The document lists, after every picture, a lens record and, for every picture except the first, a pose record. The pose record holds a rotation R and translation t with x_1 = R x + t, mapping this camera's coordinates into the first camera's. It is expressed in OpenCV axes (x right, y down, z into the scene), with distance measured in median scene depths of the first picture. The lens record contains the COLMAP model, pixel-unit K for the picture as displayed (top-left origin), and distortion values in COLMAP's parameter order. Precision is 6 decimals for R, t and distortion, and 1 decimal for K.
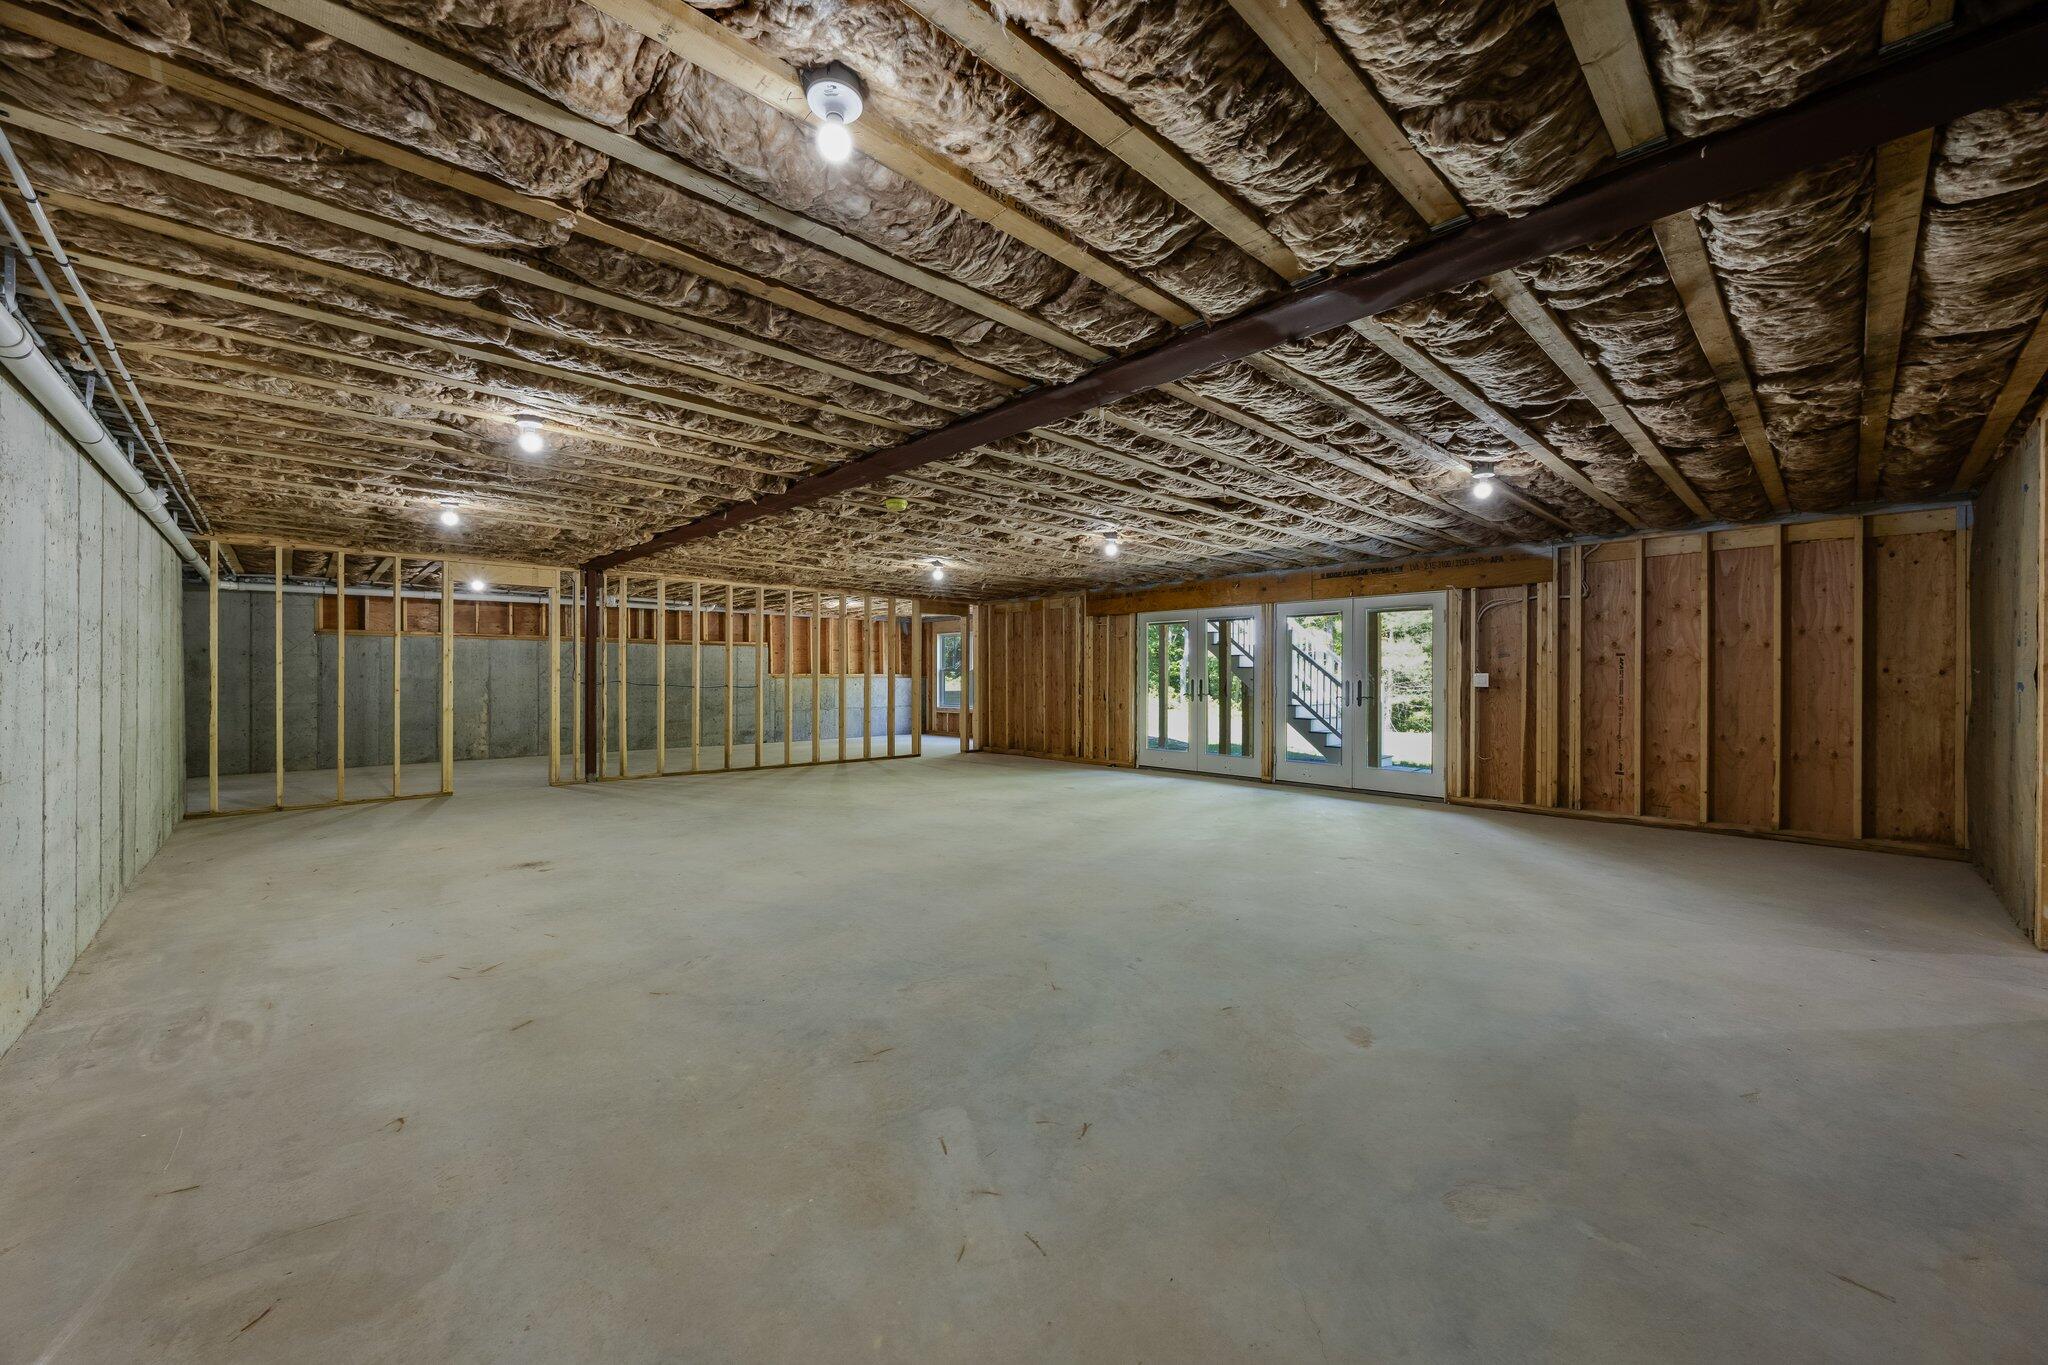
lens RADIAL K [[781.9, 0, 1038.1], [0, 781.9, 673.2], [0, 0, 1]] dist [-0.002078, -0.000074]
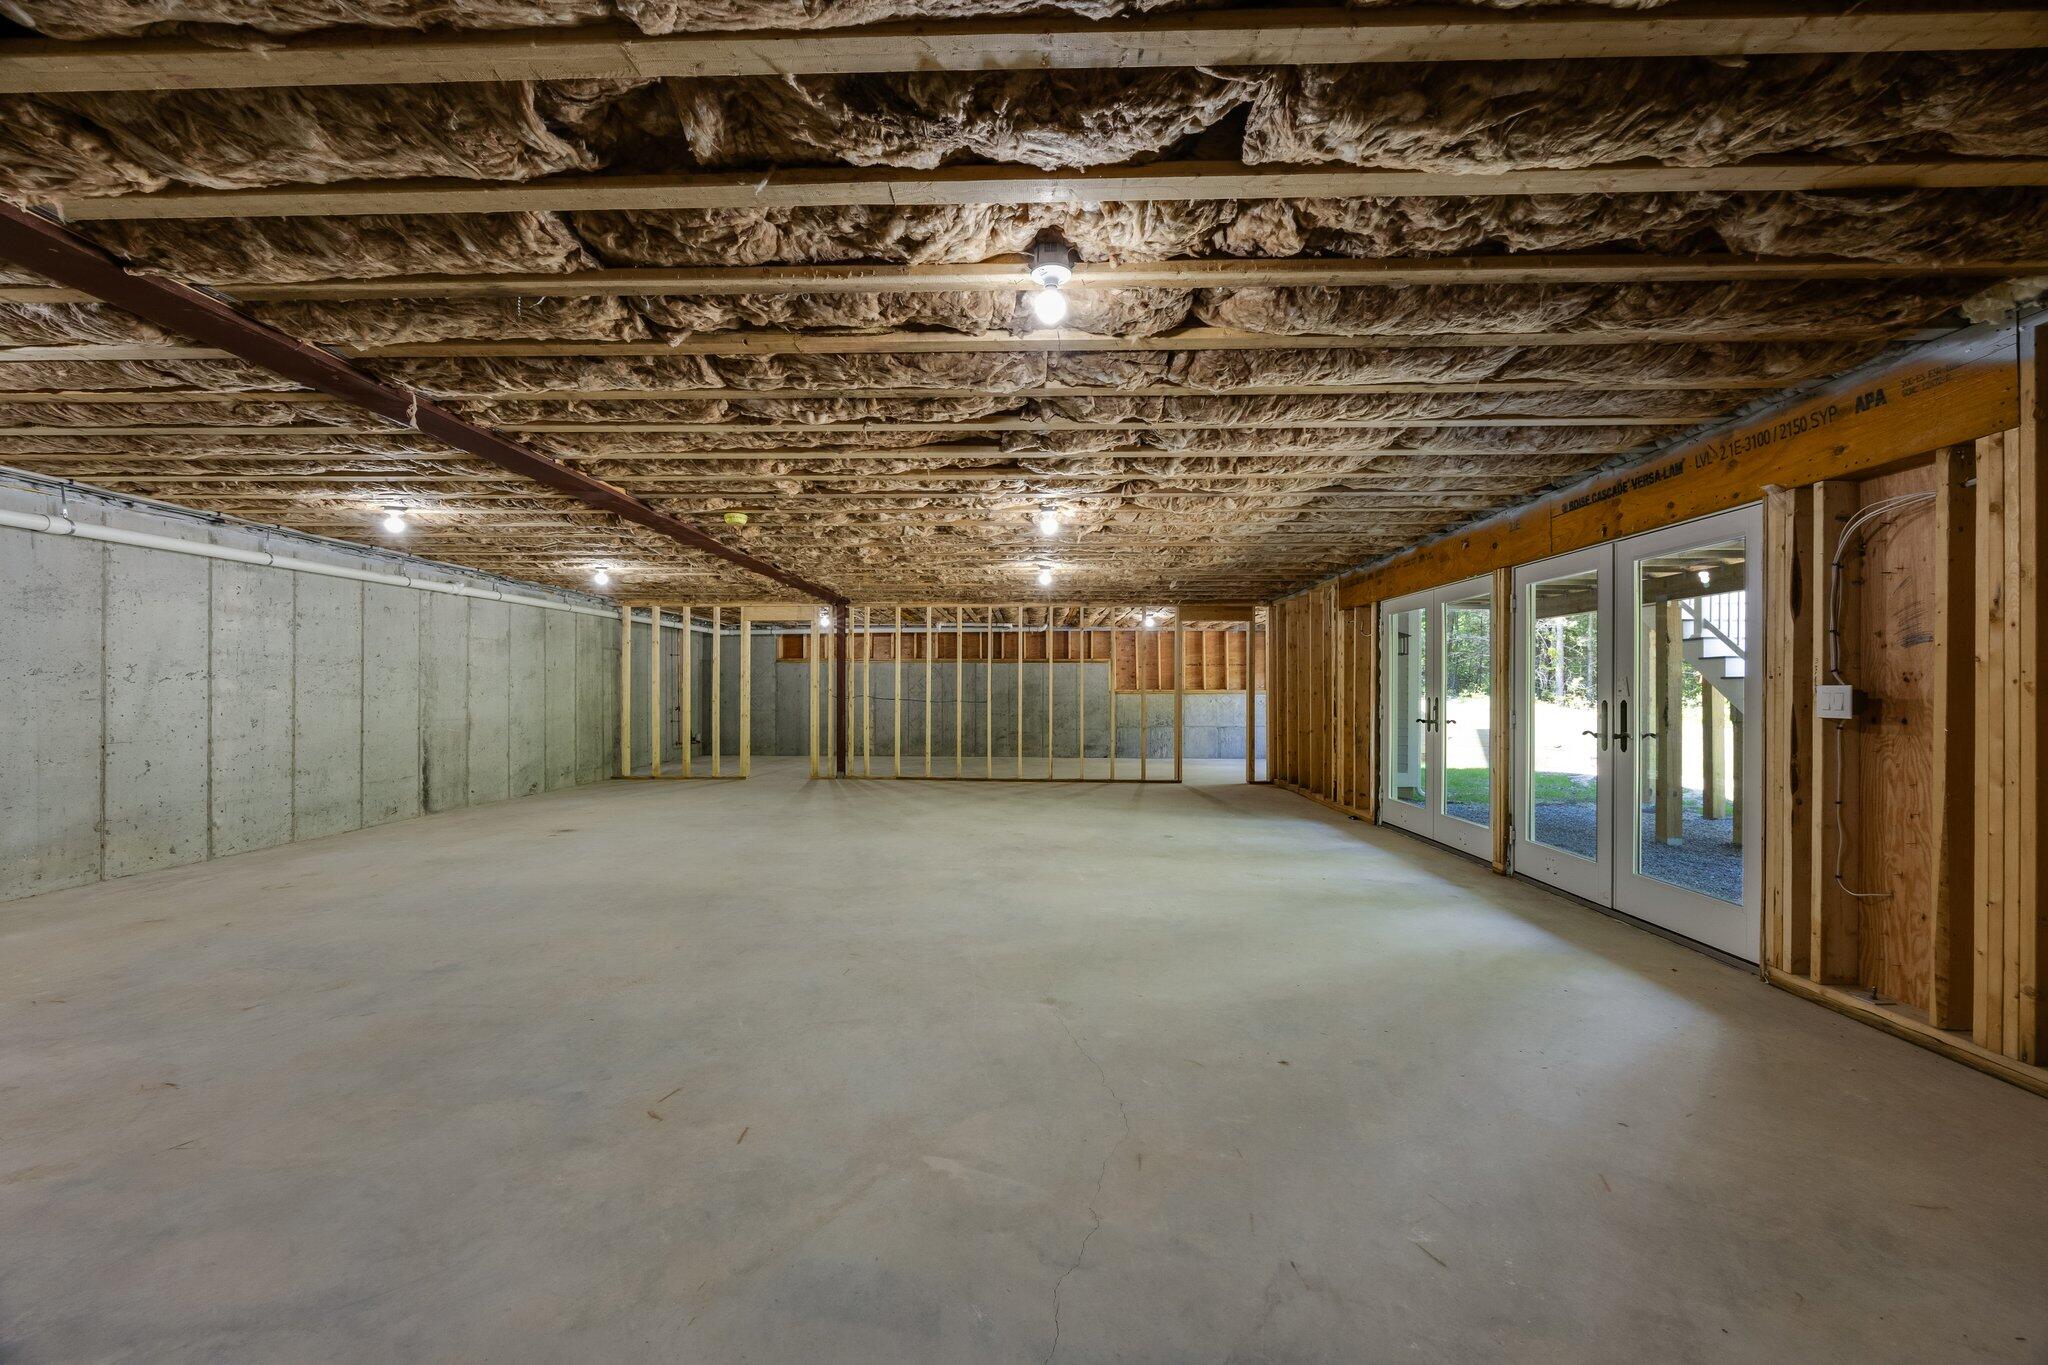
lens RADIAL K [[781.9, 0, 1027.5], [0, 781.9, 694.5], [0, 0, 1]] dist [-0.002078, -0.000074]
pose [[0.700366, 0.003312, -0.713776, 0.540775], [0.001578, 0.999980, 0.006188, 0.001307], [0.713782, -0.005461, 0.700347, 0.389320]]
